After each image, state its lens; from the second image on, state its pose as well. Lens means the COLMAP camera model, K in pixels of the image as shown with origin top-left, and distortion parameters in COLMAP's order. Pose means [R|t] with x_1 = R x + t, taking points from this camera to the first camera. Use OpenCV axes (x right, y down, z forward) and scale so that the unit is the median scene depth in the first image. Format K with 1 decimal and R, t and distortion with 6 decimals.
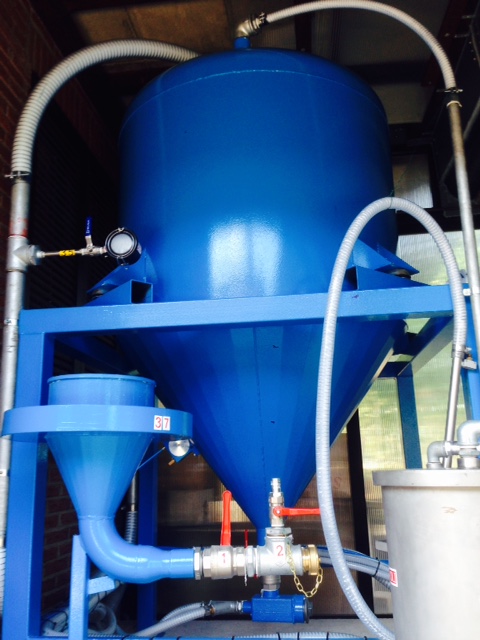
lens RADIAL K [[583.7, 0, 229.3], [0, 583.7, 323.2], [0, 0, 1]] dist [0.102620, -0.191680]
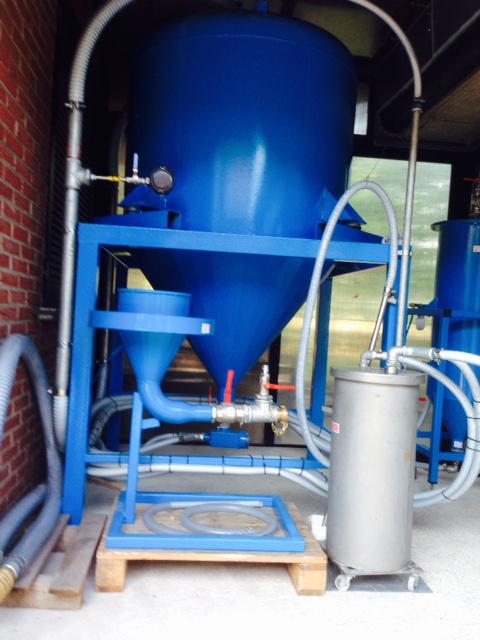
lens RADIAL K [[589.8, 0, 234.8], [0, 589.8, 331.2], [0, 0, 1]] dist [0.023302, 0.009101]
pose [[0.970681, 0.074571, 0.228512, -0.310834], [-0.134303, 0.956684, 0.258297, -0.181406], [-0.199352, -0.281414, 0.938651, -0.356448]]
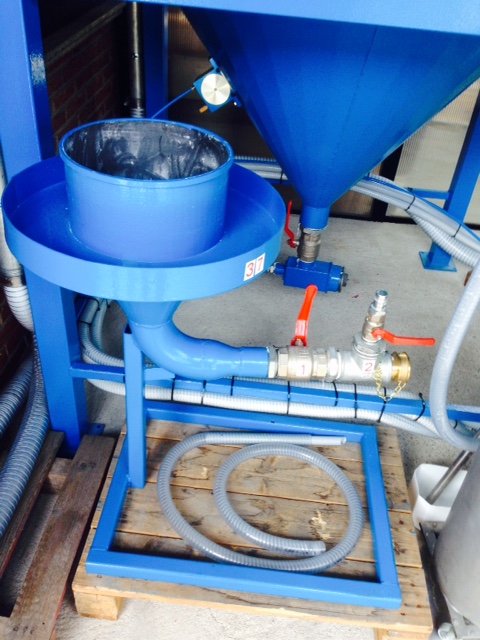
lens RADIAL K [[583.6, 0, 240.6], [0, 583.6, 328.2], [0, 0, 1]] dist [0.108080, -0.192914]
pose [[0.993888, 0.043443, 0.101487, -0.155741], [-0.106527, 0.618614, 0.778440, -0.241978], [-0.028964, -0.784493, 0.619461, 0.425579]]
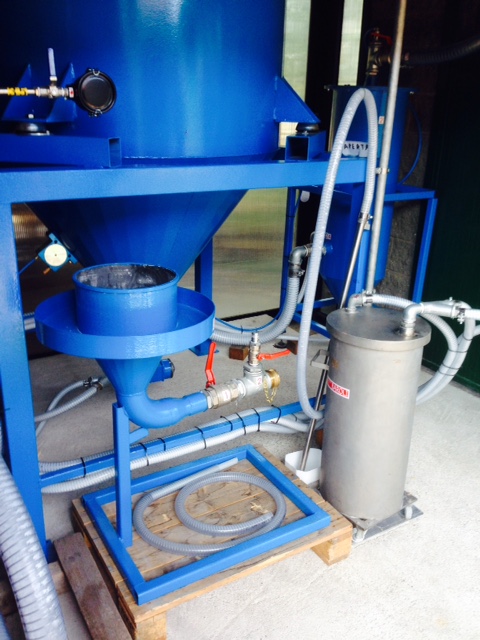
lens RADIAL K [[578.2, 0, 241.3], [0, 578.2, 327.9], [0, 0, 1]] dist [0.093053, -0.192298]
pose [[0.779201, -0.184760, 0.598924, -0.601506], [-0.193230, 0.838209, 0.509969, -0.328273], [-0.596245, -0.513098, 0.617432, 0.207510]]
